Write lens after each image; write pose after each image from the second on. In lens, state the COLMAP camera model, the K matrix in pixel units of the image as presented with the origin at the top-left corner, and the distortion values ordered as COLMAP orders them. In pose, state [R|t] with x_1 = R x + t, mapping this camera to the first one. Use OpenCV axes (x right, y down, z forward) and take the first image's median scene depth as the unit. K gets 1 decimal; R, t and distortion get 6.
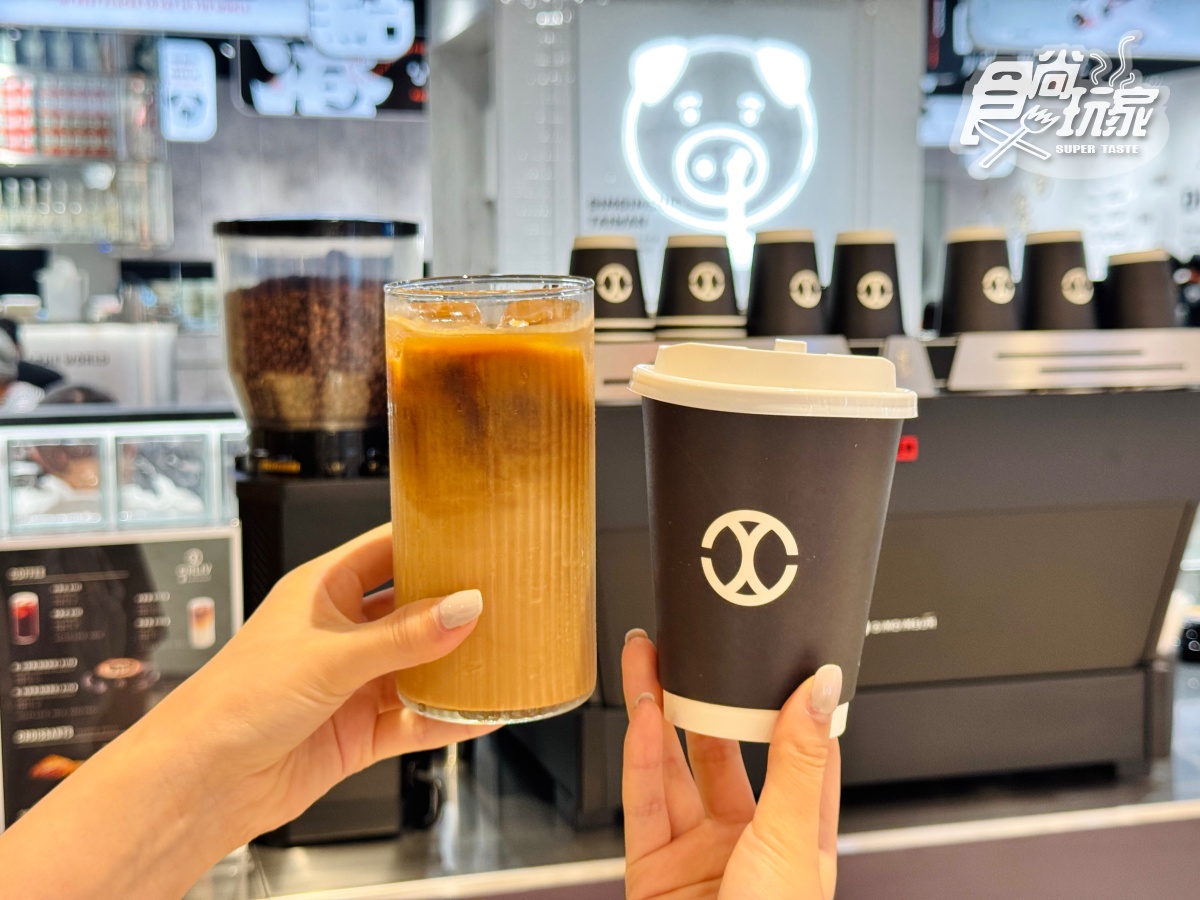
lens RADIAL K [[1704.9, 0, 600.0], [0, 1704.9, 450.0], [0, 0, 1]] dist [0.034844, 0.044857]
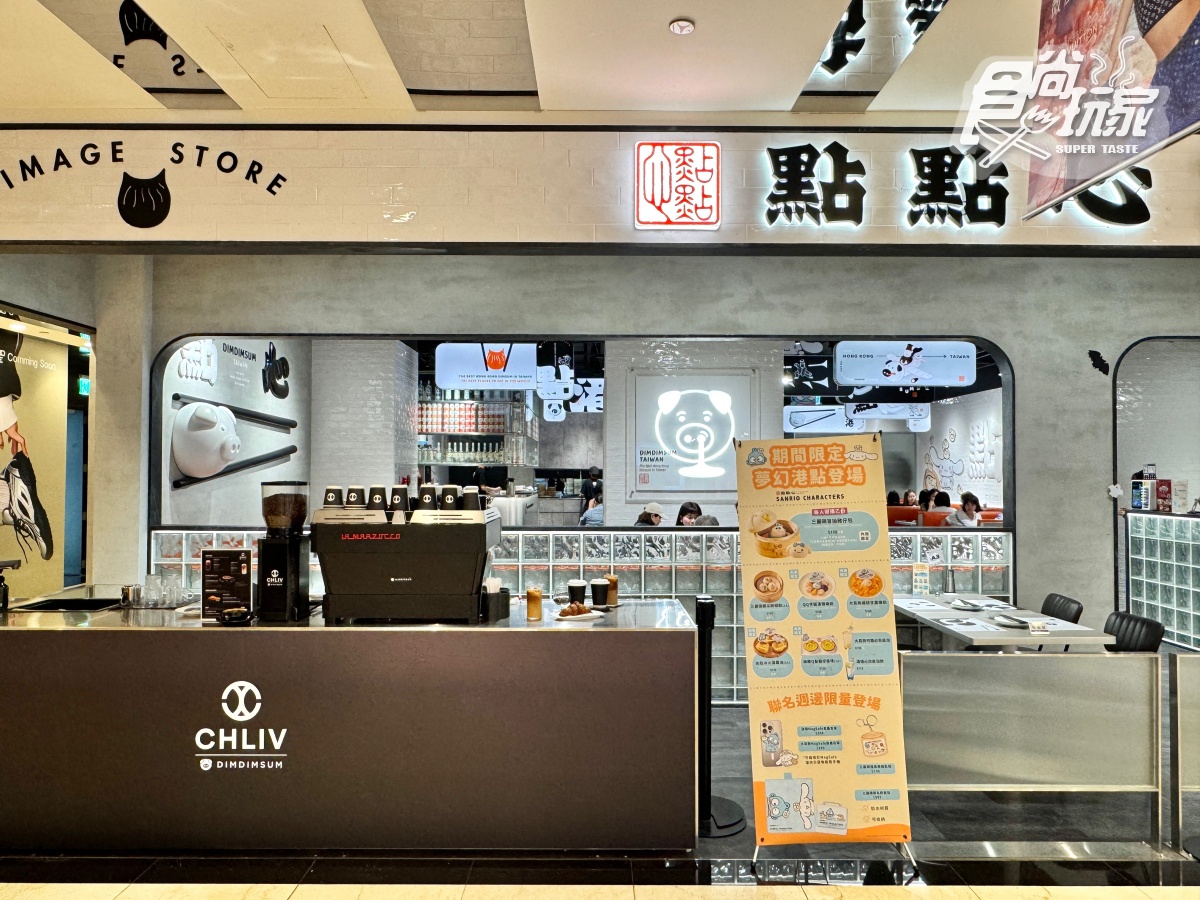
lens RADIAL K [[822.7, 0, 600.0], [0, 822.7, 450.0], [0, 0, 1]] dist [0.000047, -0.000083]
pose [[0.957120, -0.001892, -0.289686, 0.290390], [-0.034757, 0.992005, -0.121317, 0.003787], [0.287600, 0.126183, 0.949402, -0.193448]]
